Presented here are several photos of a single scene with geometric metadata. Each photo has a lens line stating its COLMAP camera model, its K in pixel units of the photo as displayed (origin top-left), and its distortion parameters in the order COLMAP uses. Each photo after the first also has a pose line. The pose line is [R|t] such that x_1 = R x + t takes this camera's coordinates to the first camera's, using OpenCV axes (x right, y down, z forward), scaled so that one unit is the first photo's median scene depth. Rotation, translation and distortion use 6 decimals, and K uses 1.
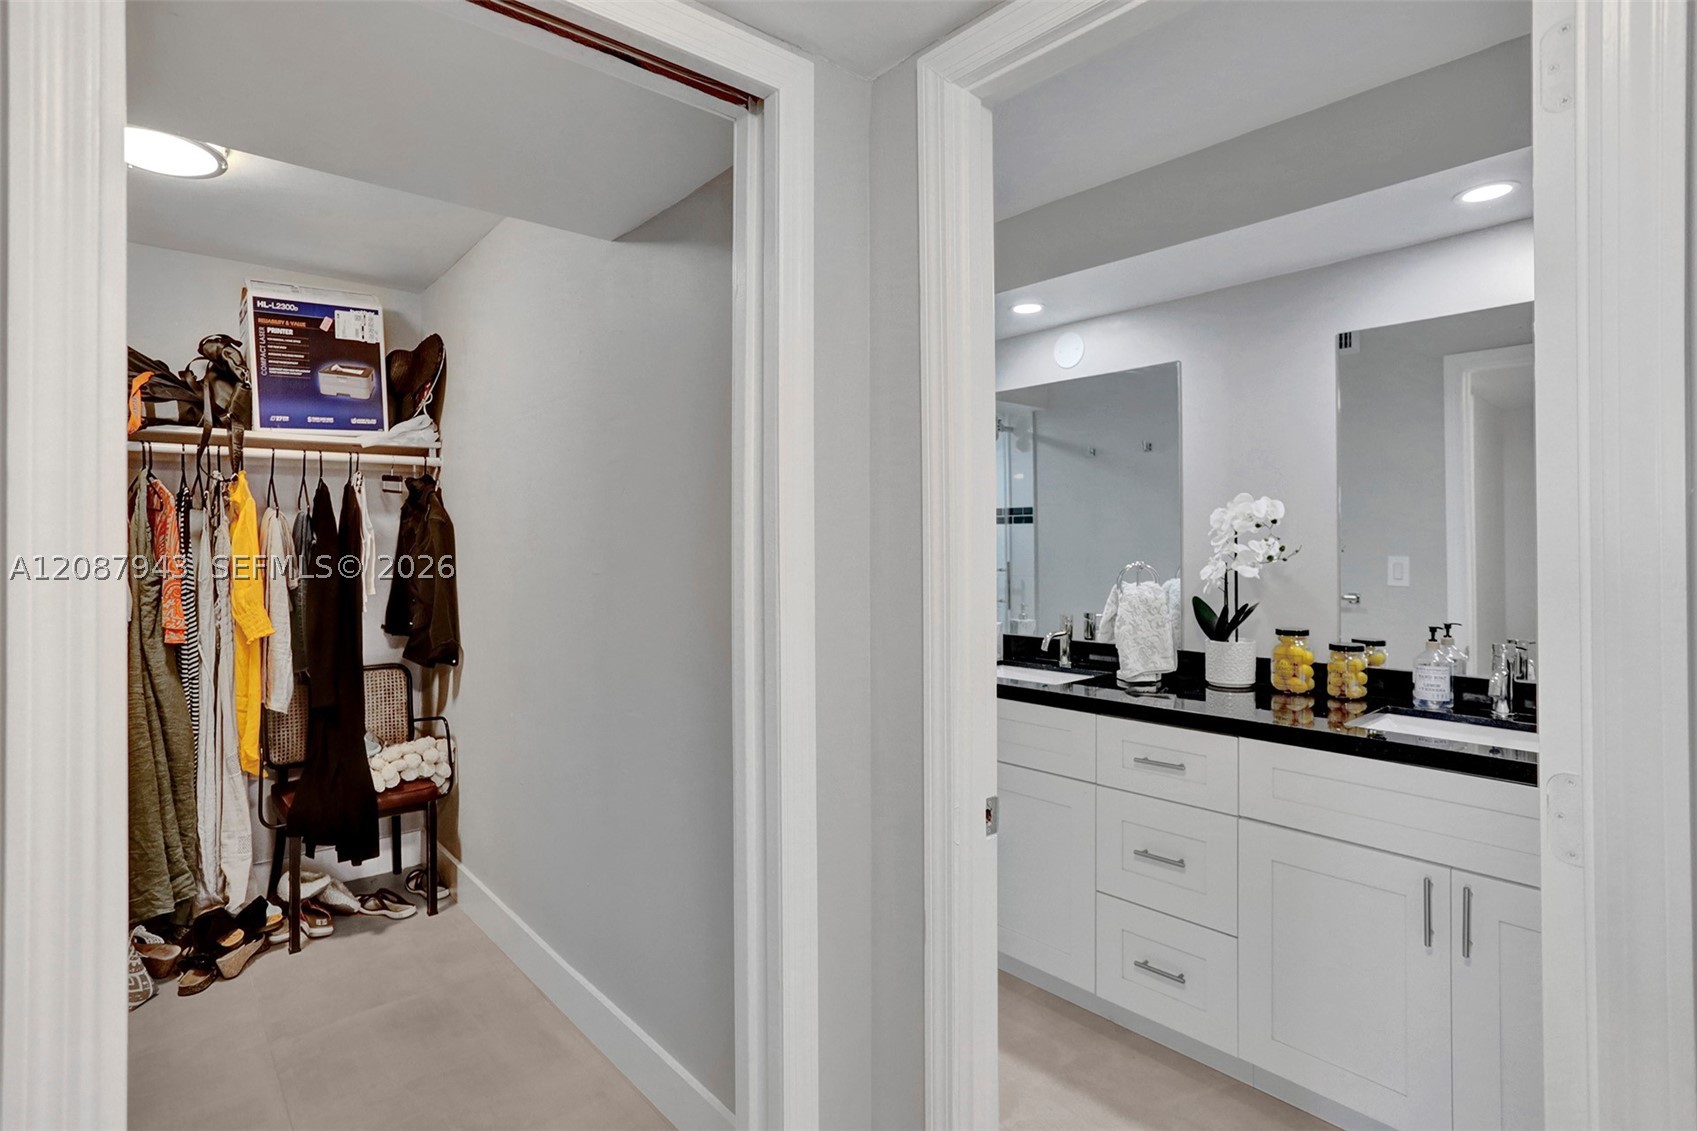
lens RADIAL K [[844.6, 0, 840.3], [0, 844.6, 535.6], [0, 0, 1]] dist [-0.053091, 0.033817]
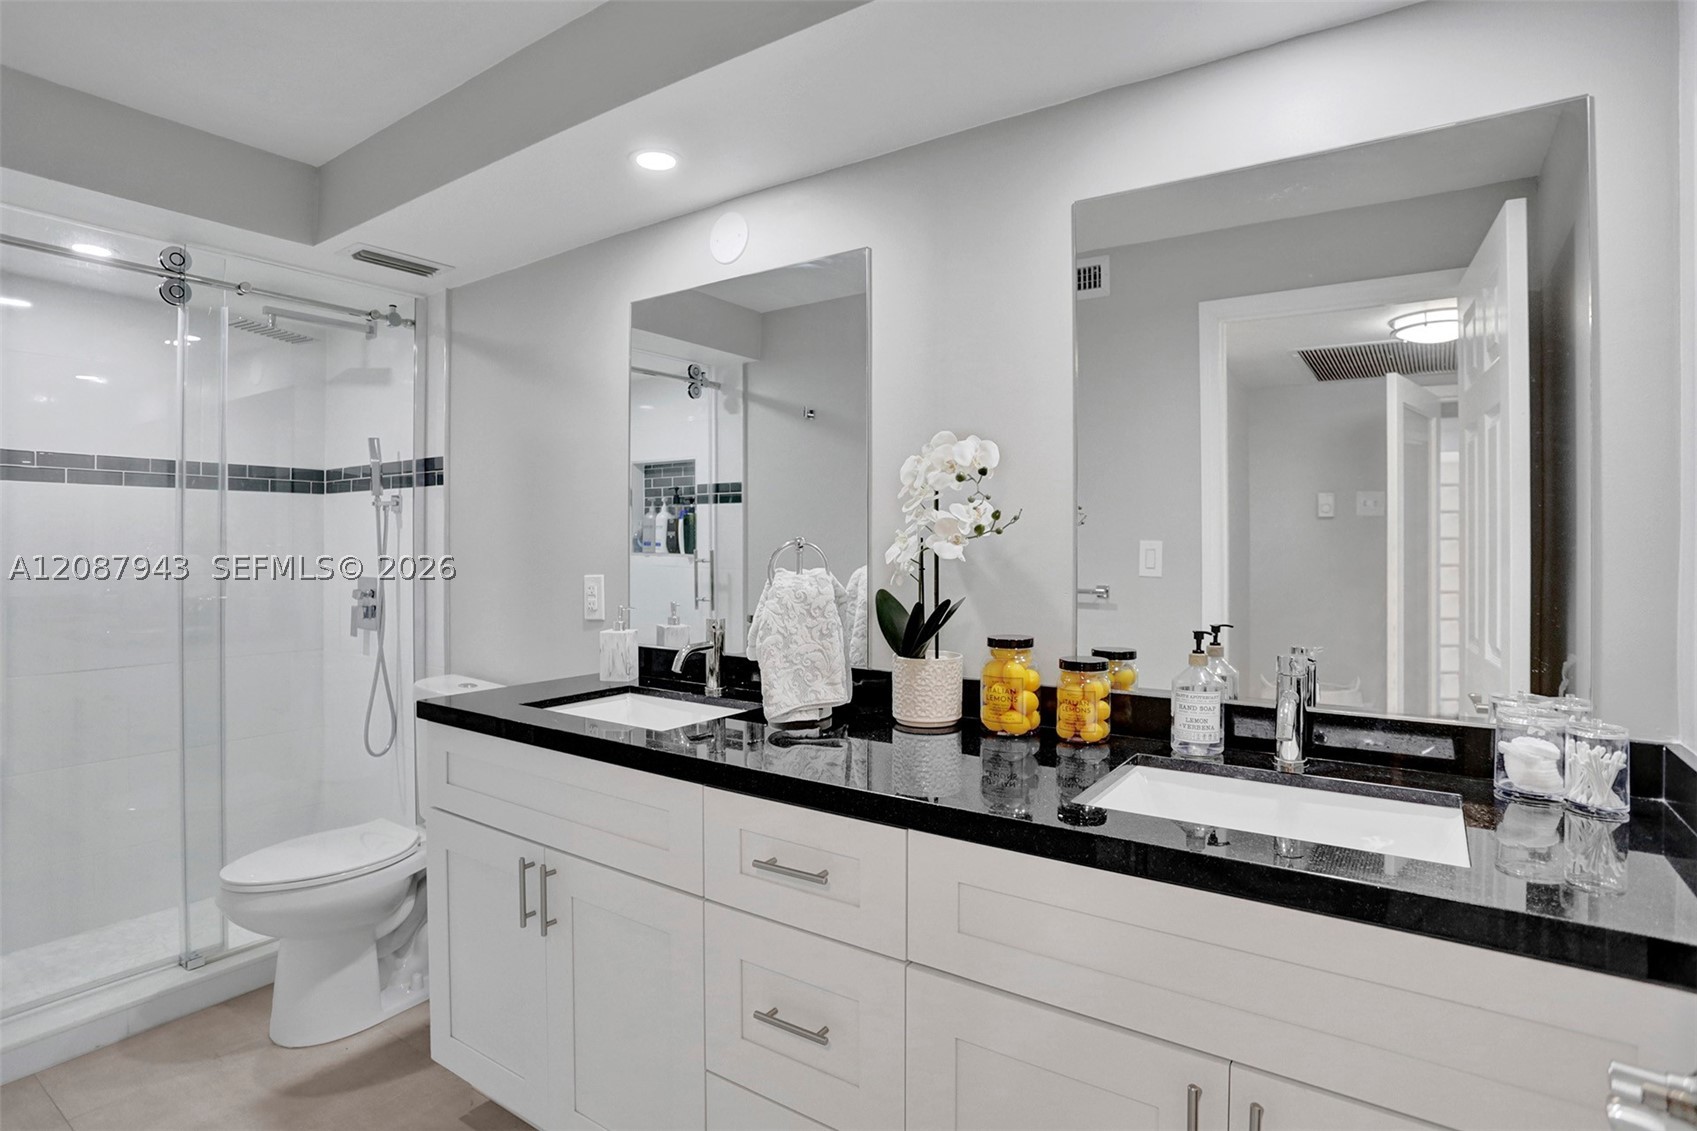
lens RADIAL K [[867.5, 0, 841.4], [0, 867.5, 541.8], [0, 0, 1]] dist [-0.082560, 0.039173]
pose [[0.968662, 0.006211, 0.248303, 0.088919], [-0.008377, 0.999936, 0.007669, 0.011764], [-0.248240, -0.009509, 0.968652, 0.136129]]
